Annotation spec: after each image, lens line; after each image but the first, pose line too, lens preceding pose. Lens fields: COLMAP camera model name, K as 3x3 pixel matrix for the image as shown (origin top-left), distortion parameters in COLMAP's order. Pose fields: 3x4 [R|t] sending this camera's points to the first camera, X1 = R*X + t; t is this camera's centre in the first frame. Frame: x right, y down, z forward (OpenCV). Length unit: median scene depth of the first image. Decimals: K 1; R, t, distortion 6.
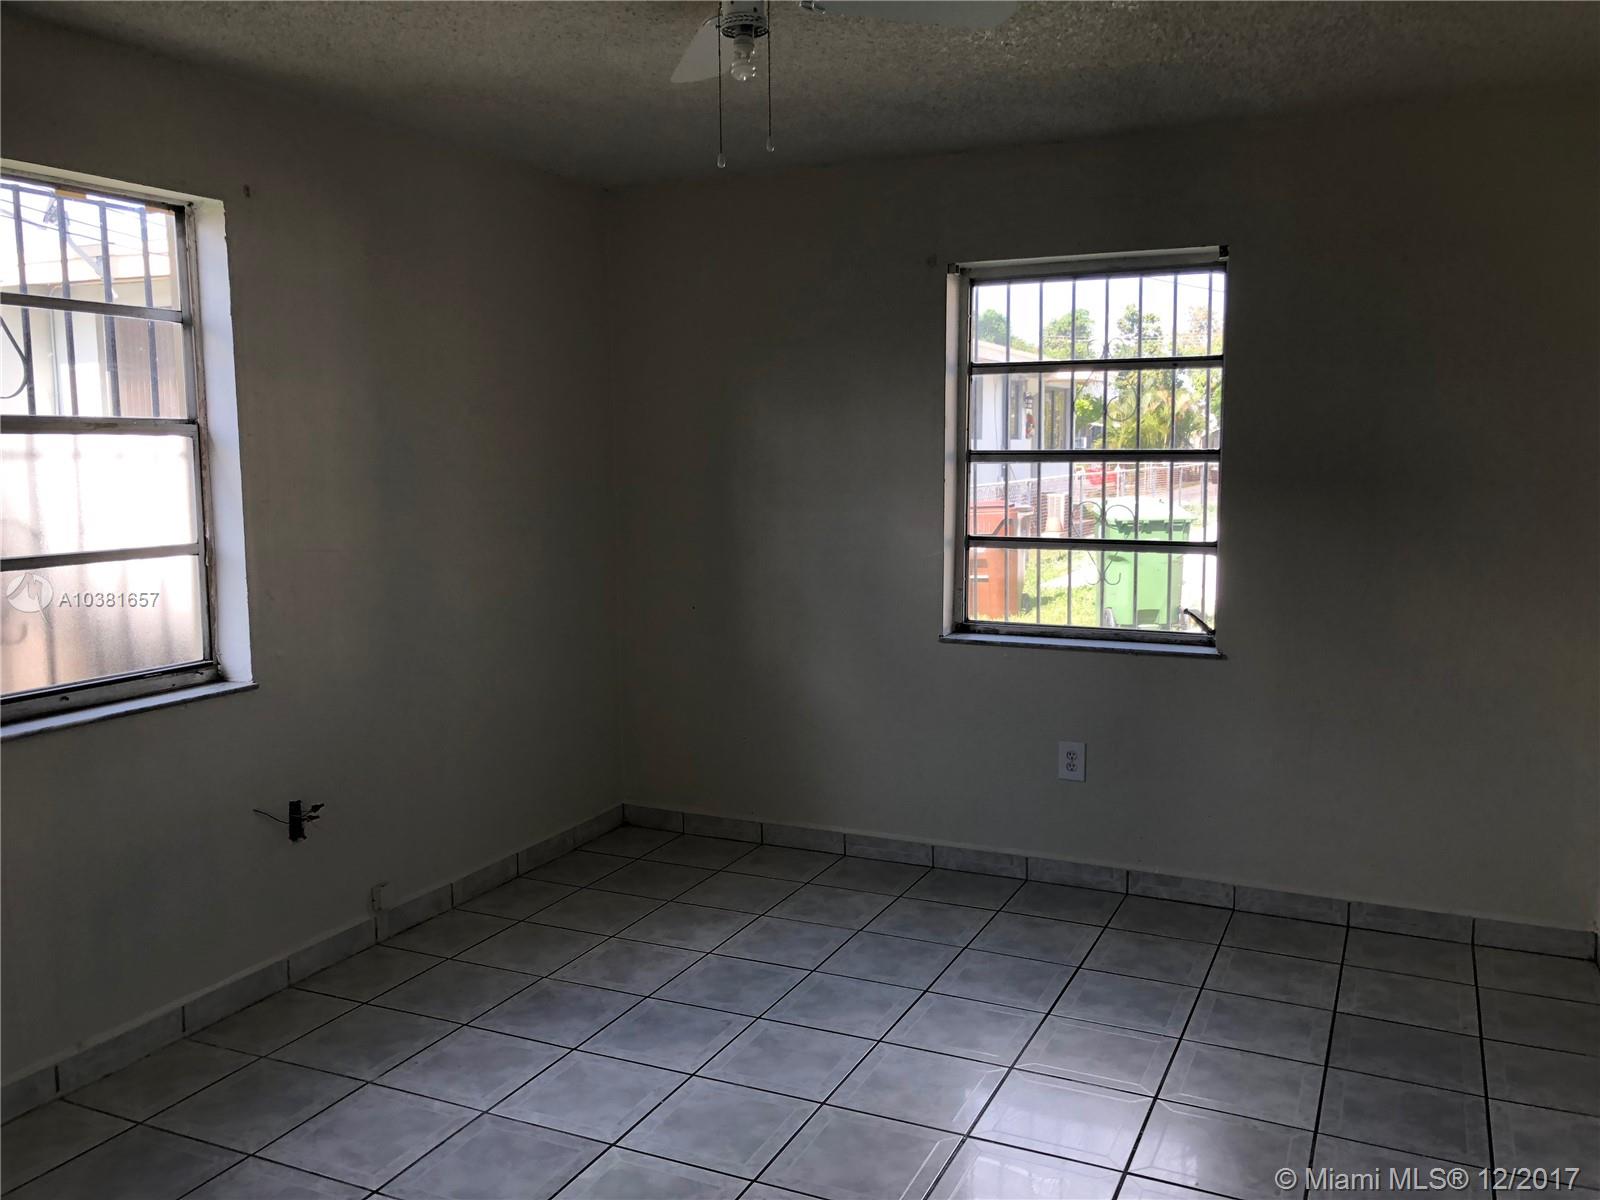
lens RADIAL K [[1312.1, 0, 773.8], [0, 1312.1, 603.6], [0, 0, 1]] dist [0.047593, -0.039307]
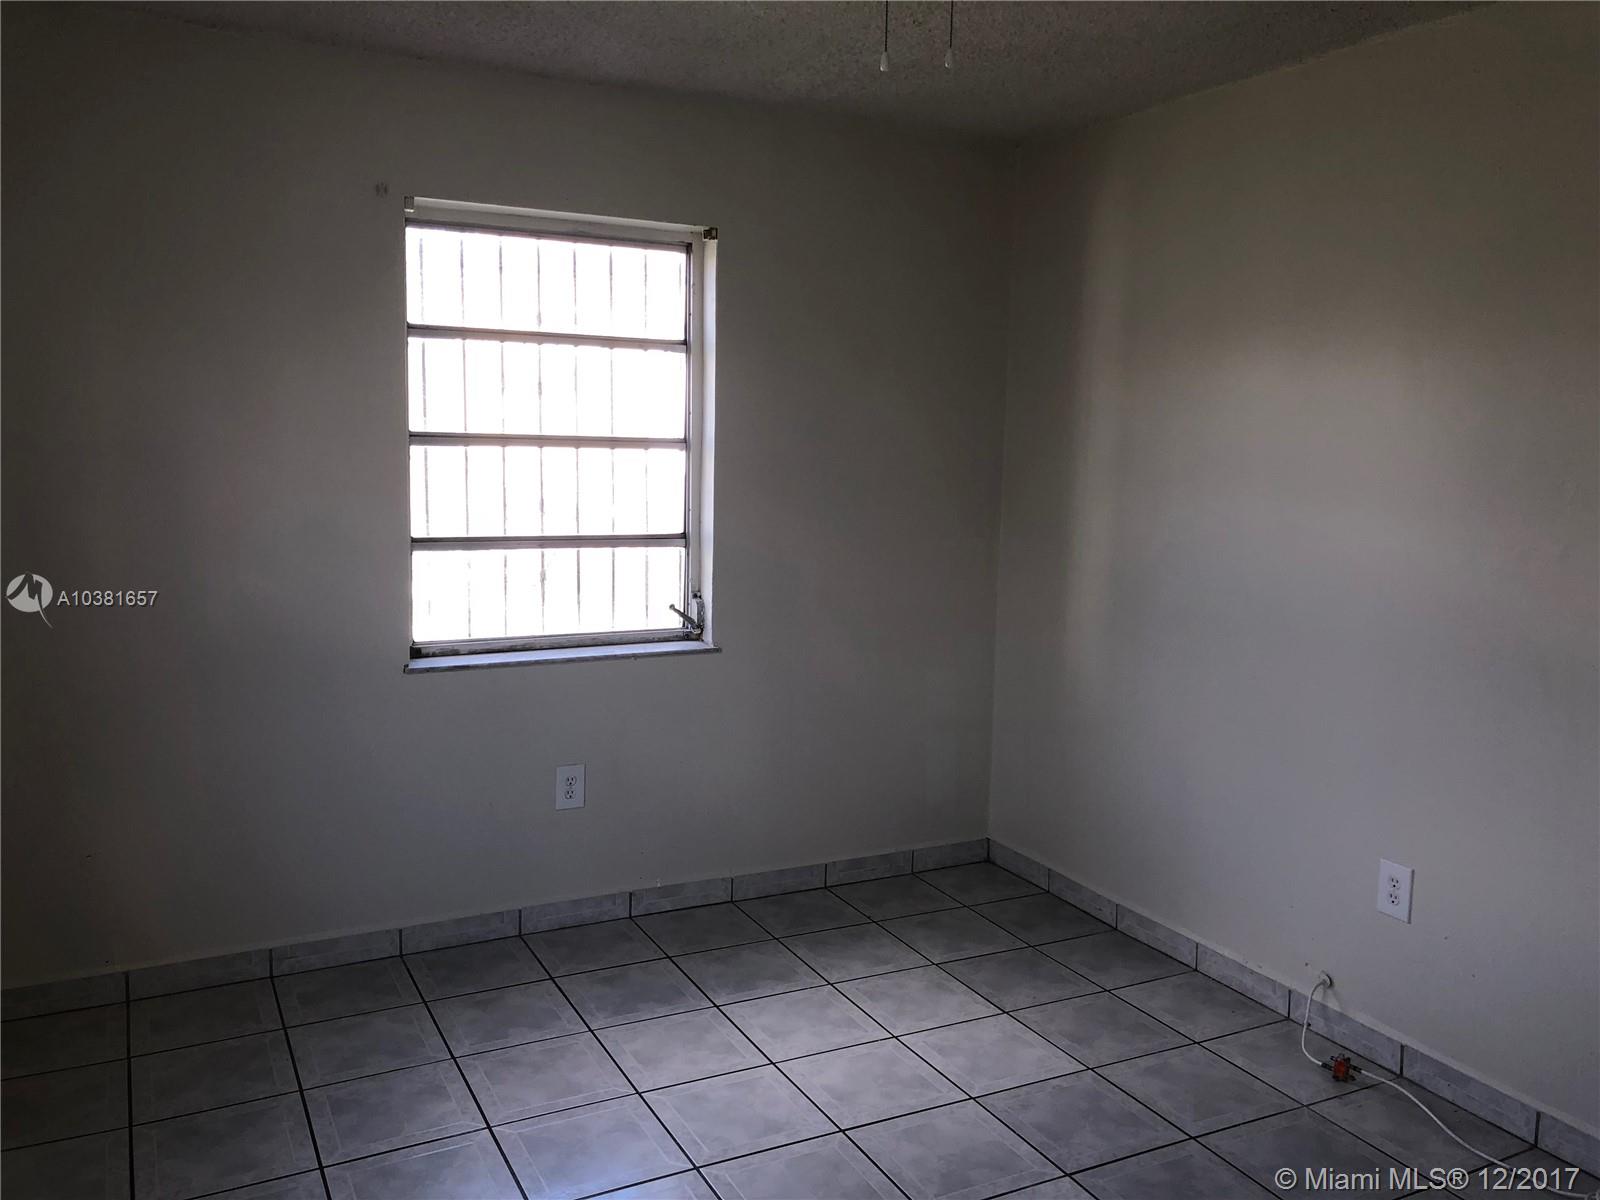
lens RADIAL K [[1312.1, 0, 811.4], [0, 1312.1, 603.2], [0, 0, 1]] dist [0.047593, -0.039307]
pose [[0.620117, -0.089304, 0.779409, -0.353450], [0.078360, 0.995582, 0.051727, -0.036829], [-0.780586, 0.028998, 0.624376, 0.320135]]
